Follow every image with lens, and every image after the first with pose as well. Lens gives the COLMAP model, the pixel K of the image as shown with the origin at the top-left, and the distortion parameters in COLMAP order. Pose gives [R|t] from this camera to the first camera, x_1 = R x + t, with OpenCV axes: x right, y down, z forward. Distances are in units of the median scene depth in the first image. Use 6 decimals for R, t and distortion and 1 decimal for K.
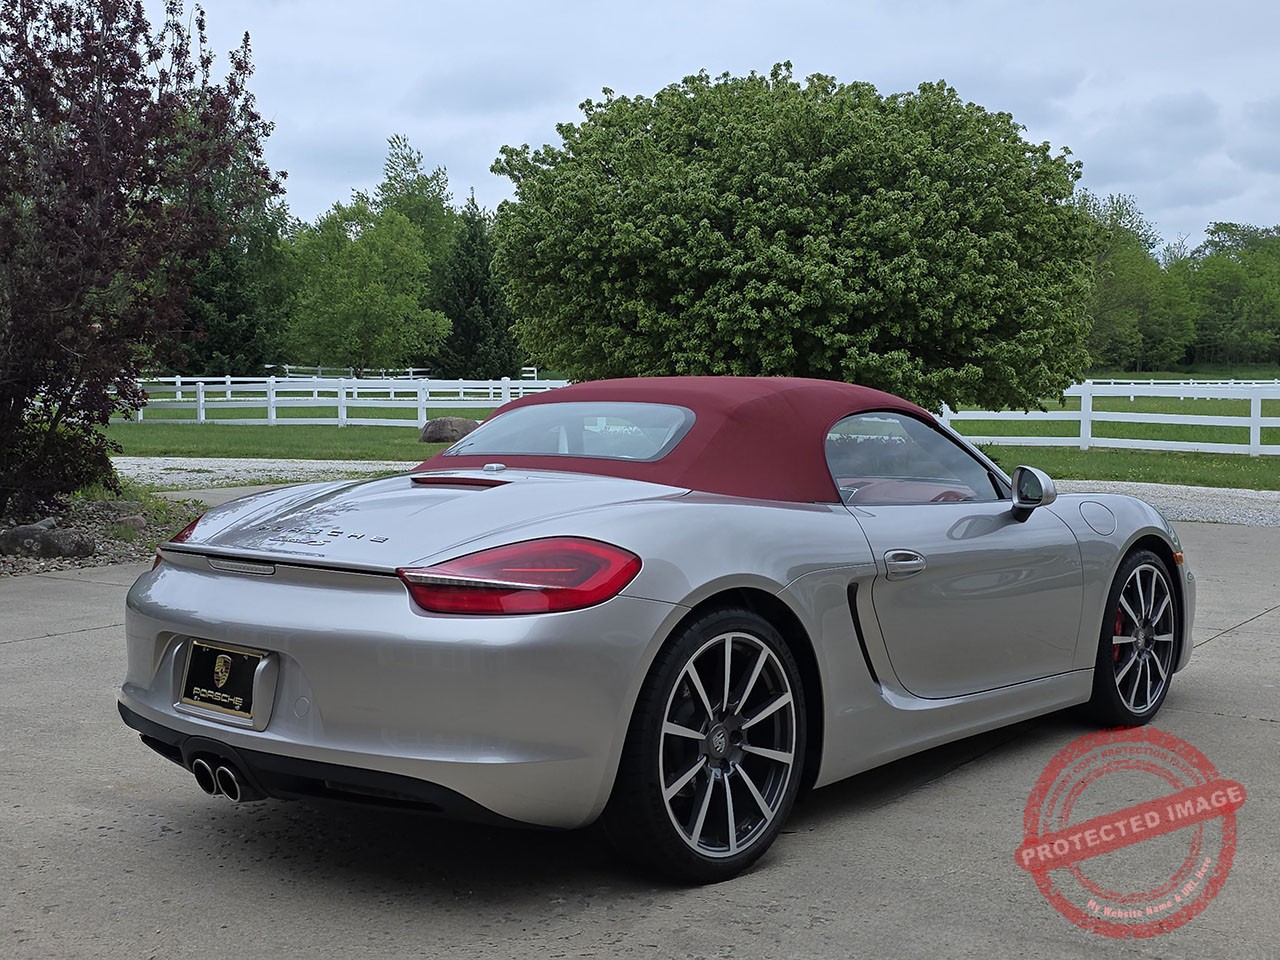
lens RADIAL K [[1467.6, 0, 632.5], [0, 1467.6, 492.6], [0, 0, 1]] dist [0.107937, 0.000000]
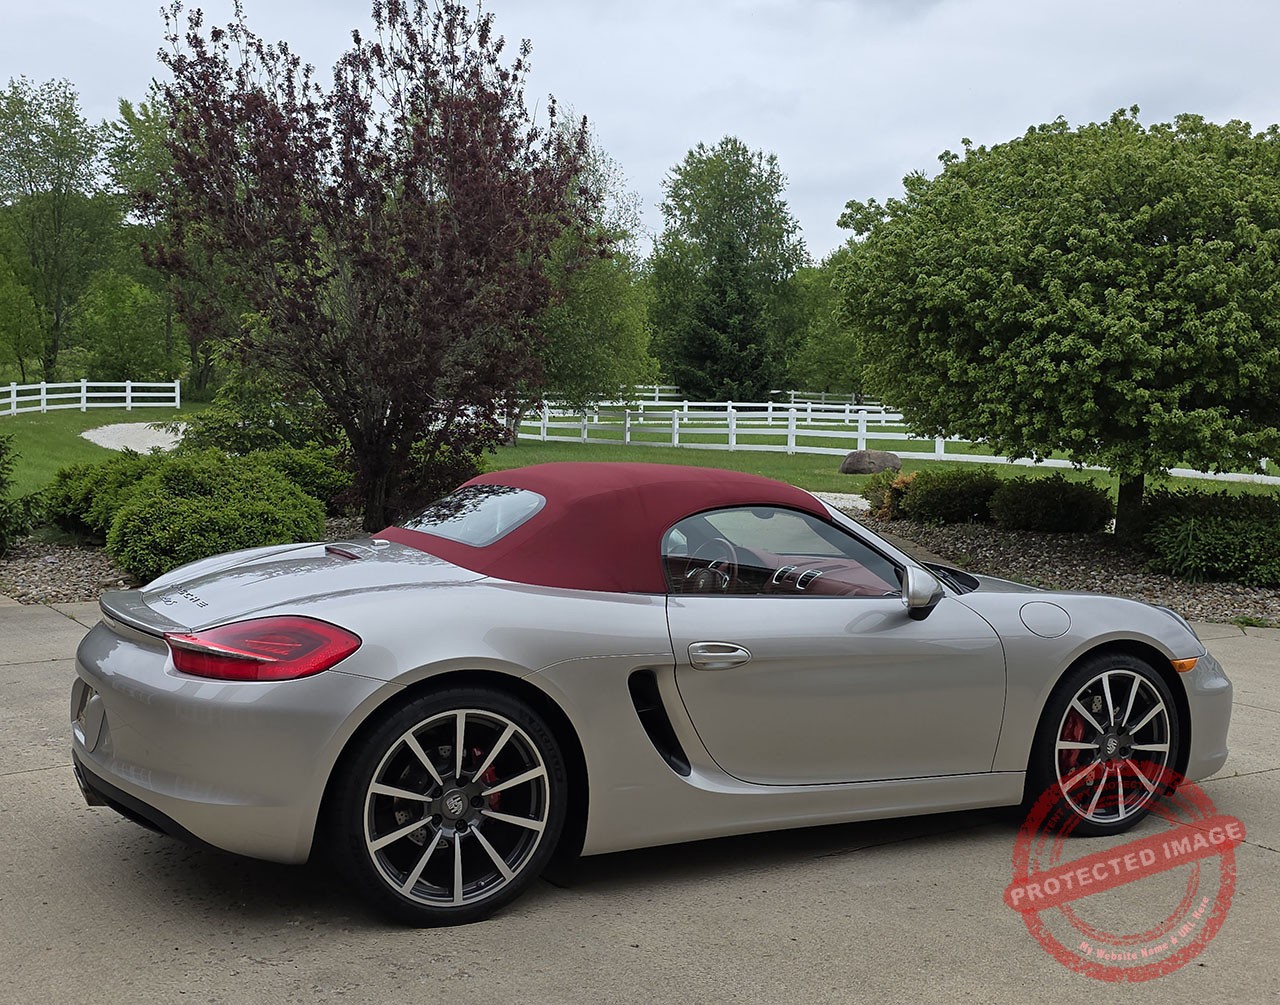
lens RADIAL K [[1401.9, 0, 635.1], [0, 1401.9, 530.0], [0, 0, 1]] dist [0.038780, 0.000000]
pose [[0.934282, 0.054208, -0.352390, 0.160474], [-0.049170, 0.998520, 0.023238, -0.020580], [0.353128, -0.004384, 0.935565, 0.014853]]
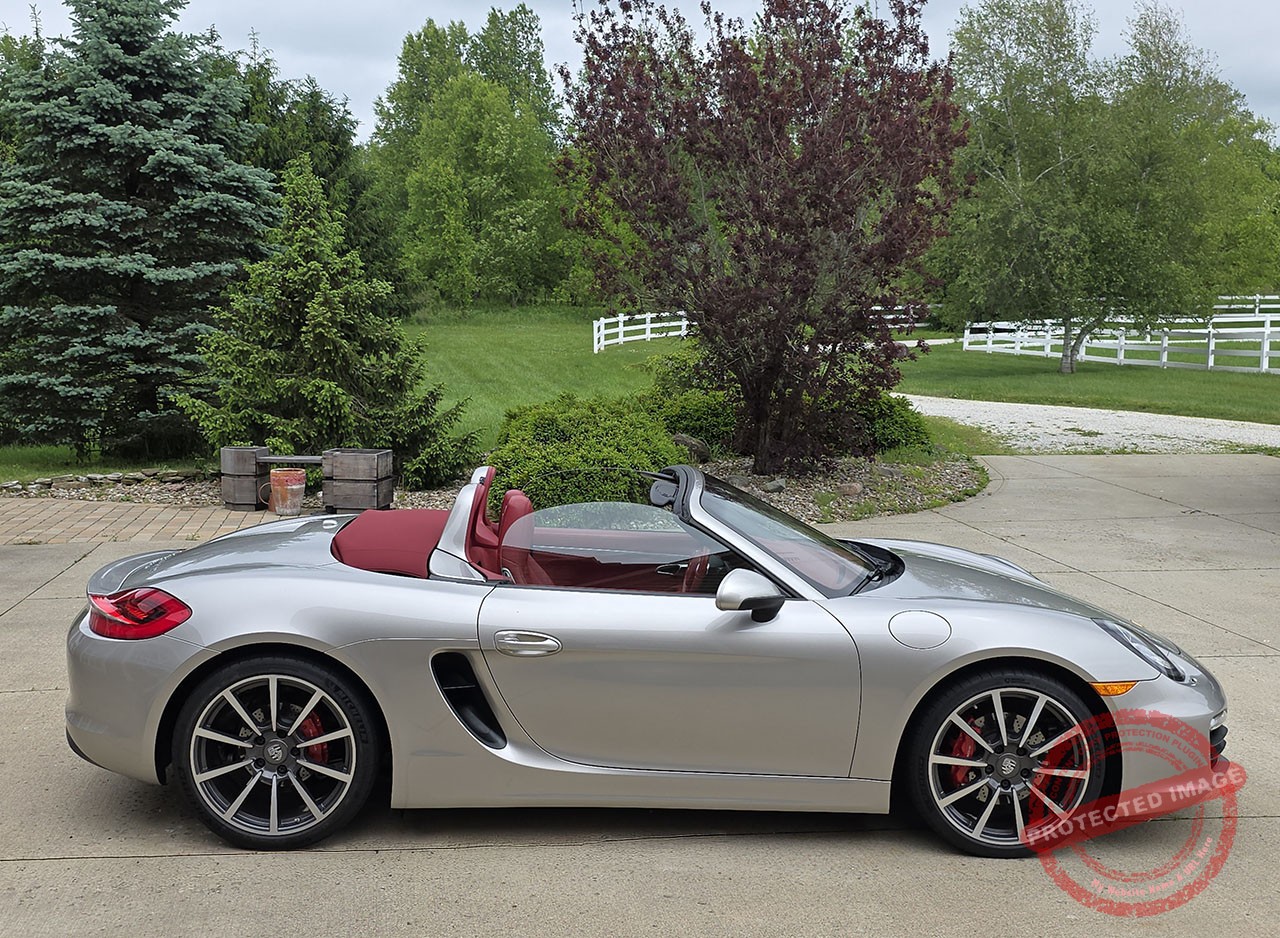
lens RADIAL K [[1425.6, 0, 634.1], [0, 1425.6, 517.4], [0, 0, 1]] dist [0.033624, 0.000000]
pose [[0.686410, 0.107857, -0.719172, 0.349020], [-0.055571, 0.993828, 0.096008, -0.054570], [0.725088, -0.025936, 0.688167, 0.100286]]
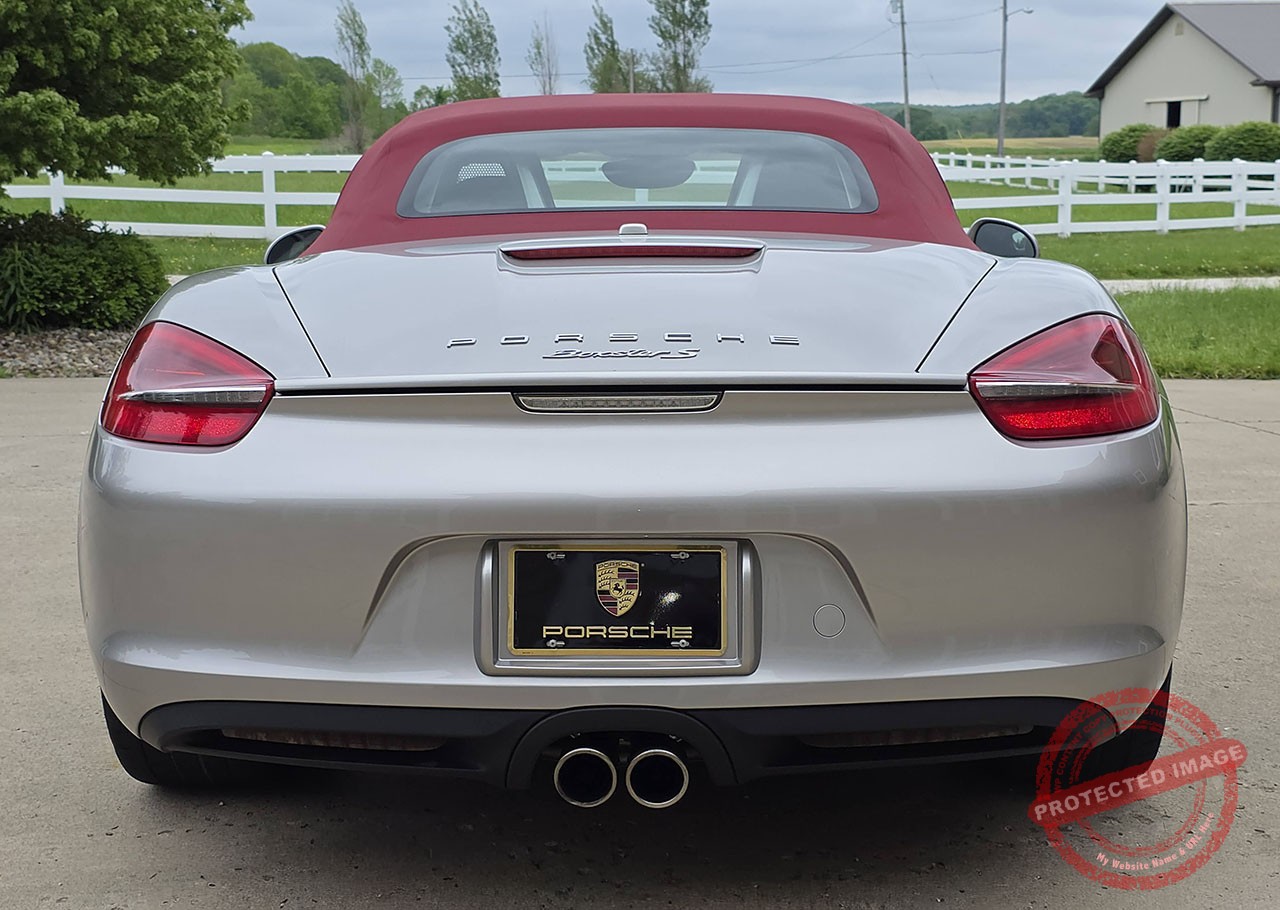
lens RADIAL K [[1891.8, 0, 647.5], [0, 1891.8, 461.3], [0, 0, 1]] dist [0.083361, 0.000000]
pose [[0.759895, -0.102844, 0.641858, -0.205414], [0.048335, 0.993611, 0.101980, -0.000107], [-0.648246, -0.046470, 0.760012, 0.126310]]
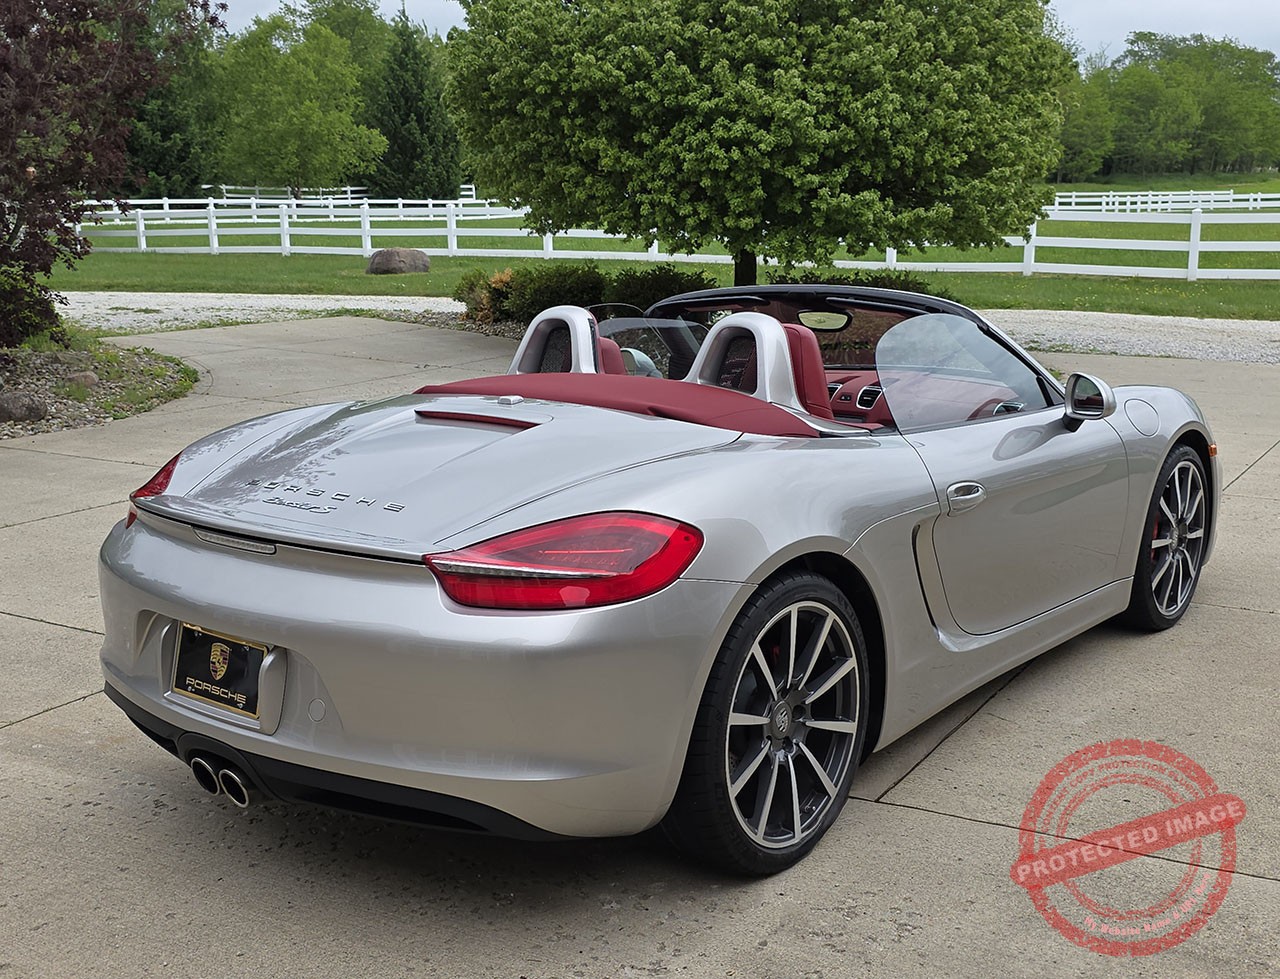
lens RADIAL K [[1414.9, 0, 635.5], [0, 1414.9, 502.7], [0, 0, 1]] dist [0.063925, 0.000000]
pose [[0.998881, -0.017848, 0.043798, -0.019113], [0.011663, 0.990418, 0.137609, -0.023782], [-0.045834, -0.136945, 0.989518, 0.049349]]
